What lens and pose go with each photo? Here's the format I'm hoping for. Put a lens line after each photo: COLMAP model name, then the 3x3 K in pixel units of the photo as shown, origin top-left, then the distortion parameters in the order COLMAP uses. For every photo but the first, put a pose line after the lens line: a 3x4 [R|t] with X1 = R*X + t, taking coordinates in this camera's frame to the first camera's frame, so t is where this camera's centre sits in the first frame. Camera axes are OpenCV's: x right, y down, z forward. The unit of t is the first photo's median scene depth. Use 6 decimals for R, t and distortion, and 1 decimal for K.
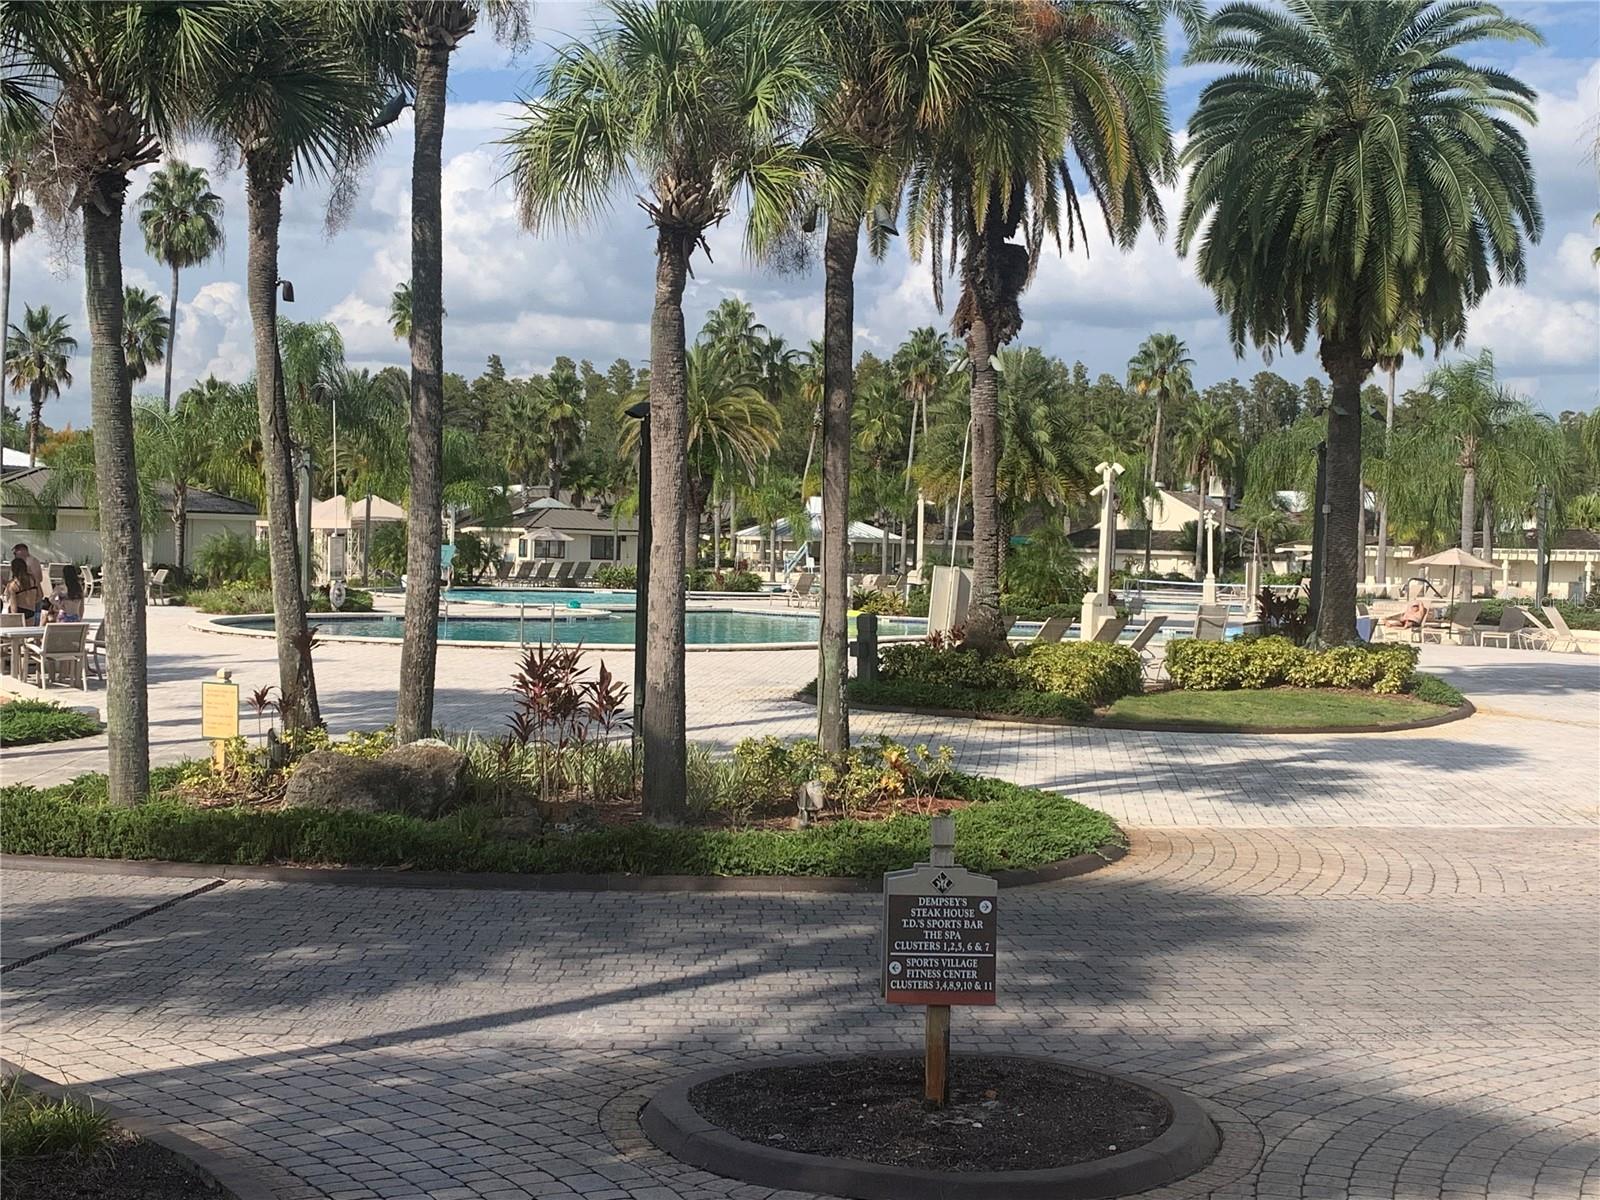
lens RADIAL K [[2055.1, 0, 800.0], [0, 2055.1, 600.0], [0, 0, 1]] dist [0.118454, 0.005774]
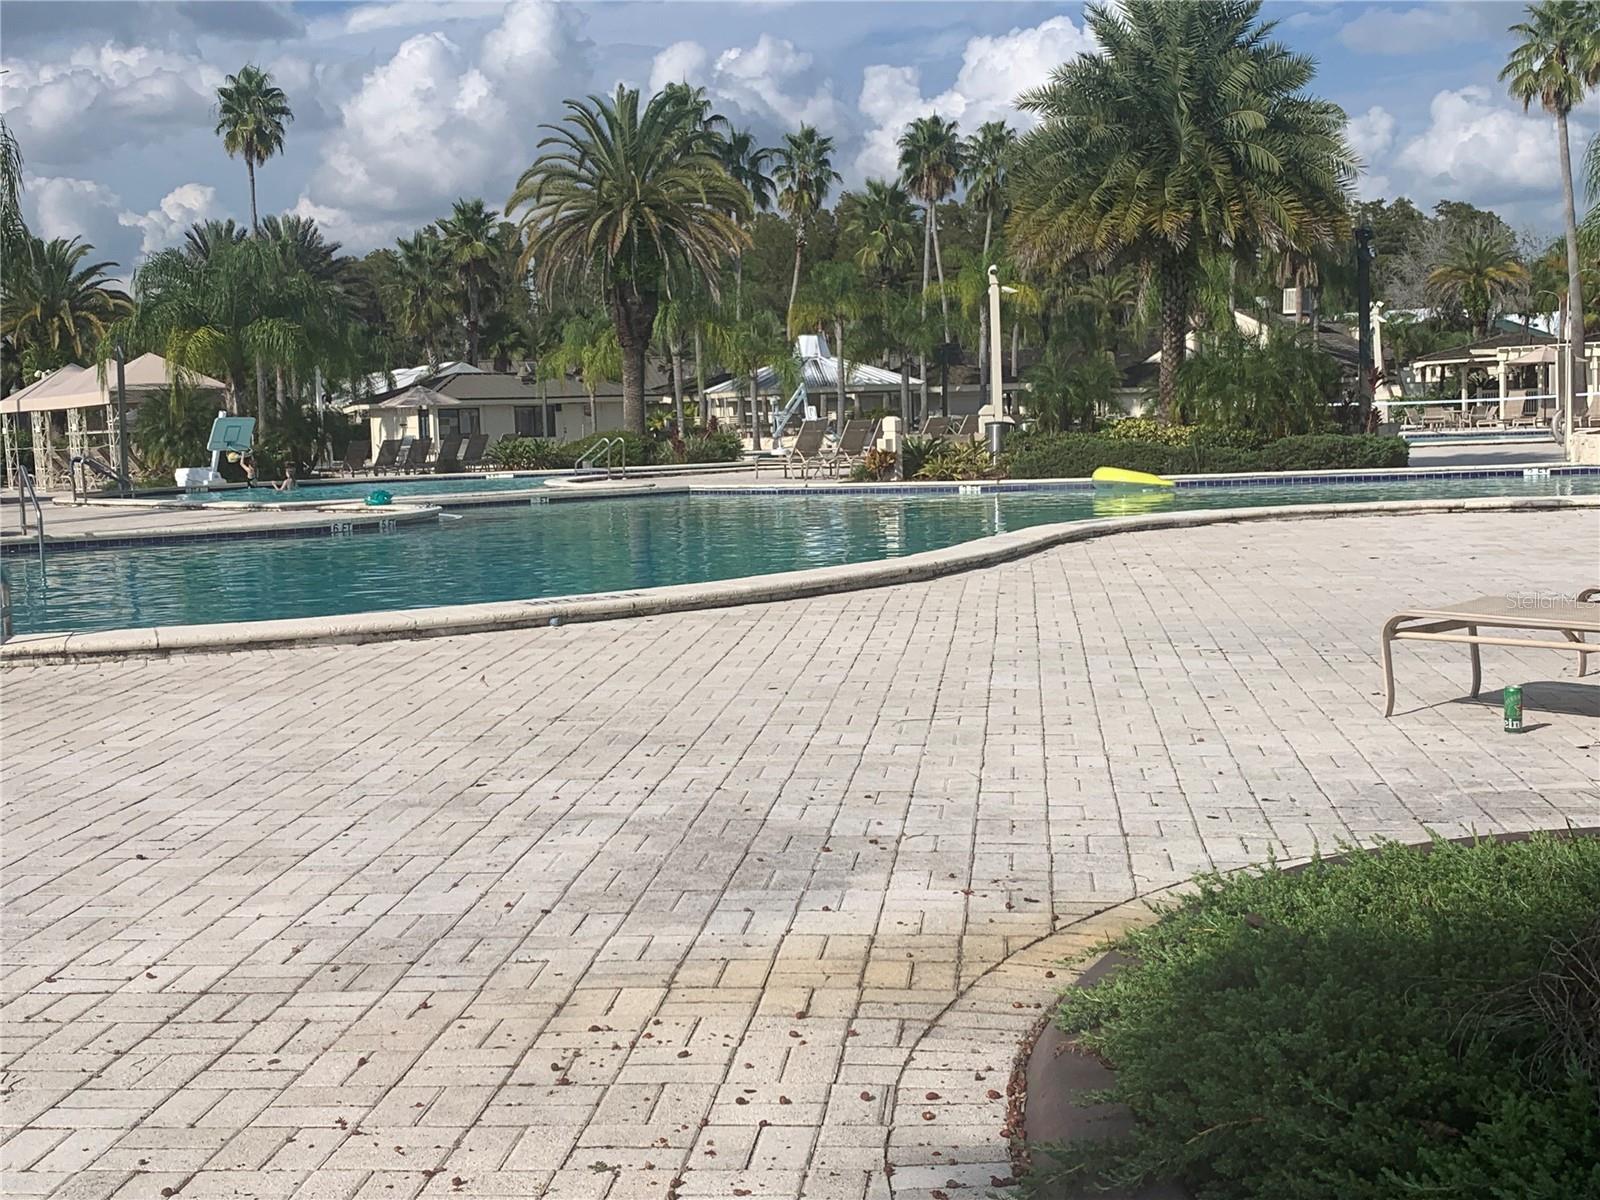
lens RADIAL K [[2055.1, 0, 800.0], [0, 2055.1, 600.0], [0, 0, 1]] dist [0.118454, 0.005774]
pose [[0.997839, -0.065630, 0.003159, -0.003592], [0.065334, 0.996148, 0.058478, 0.002254], [-0.006985, -0.058145, 0.998284, 0.238997]]
